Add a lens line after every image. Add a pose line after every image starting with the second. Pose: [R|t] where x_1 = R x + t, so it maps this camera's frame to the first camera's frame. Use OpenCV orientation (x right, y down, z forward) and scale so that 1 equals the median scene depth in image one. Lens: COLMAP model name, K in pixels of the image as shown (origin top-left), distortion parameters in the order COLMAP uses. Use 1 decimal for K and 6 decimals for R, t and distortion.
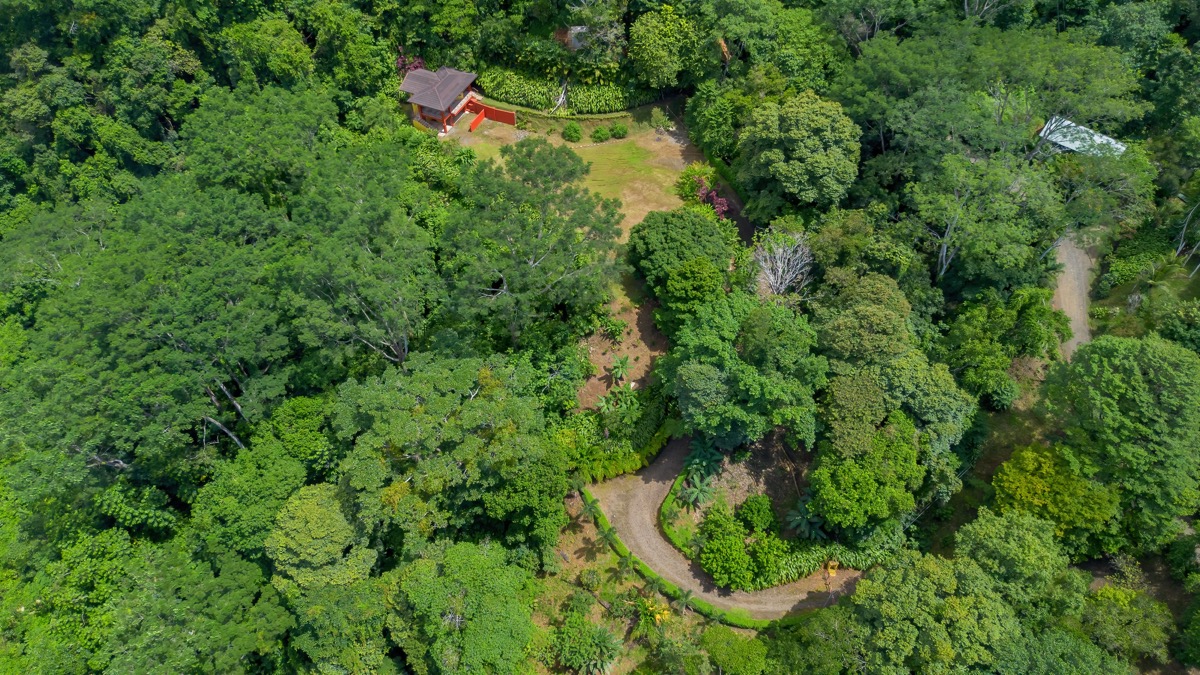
lens RADIAL K [[827.4, 0, 600.2], [0, 827.4, 338.4], [0, 0, 1]] dist [0.000828, -0.016213]
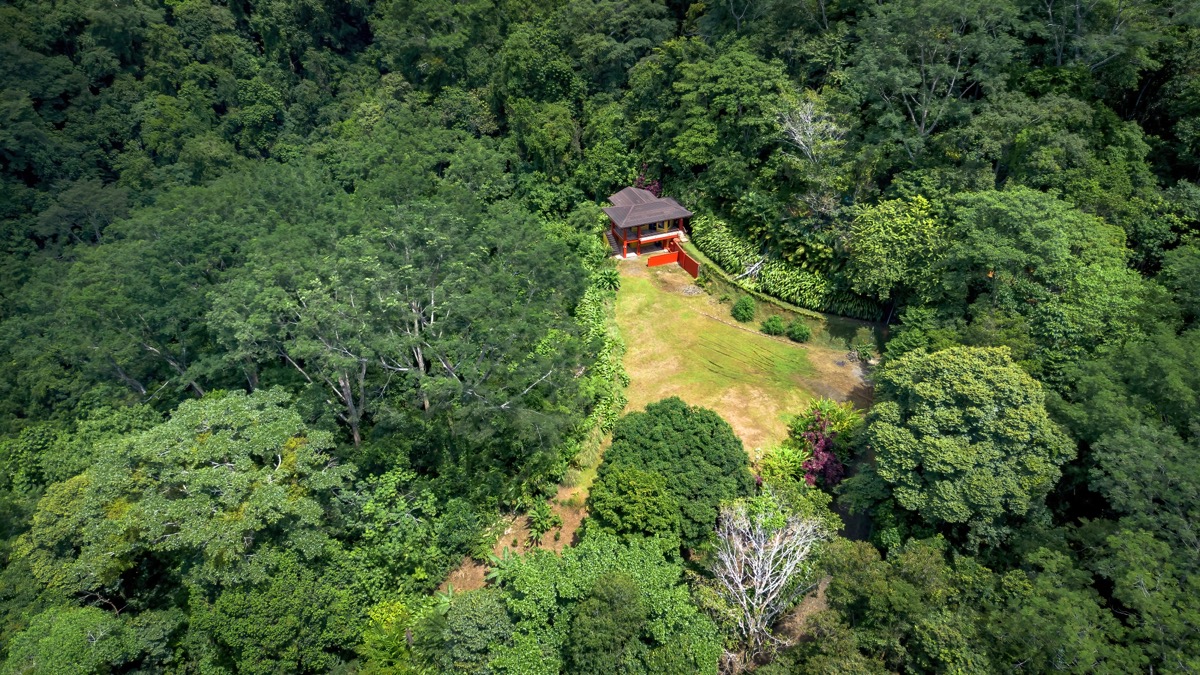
lens RADIAL K [[827.4, 0, 600.8], [0, 827.4, 337.2], [0, 0, 1]] dist [0.000828, -0.016213]
pose [[0.703824, 0.379686, -0.600391, 0.341114], [-0.539676, 0.835380, -0.104358, -0.076977], [0.461931, 0.397466, 0.792868, 0.343998]]
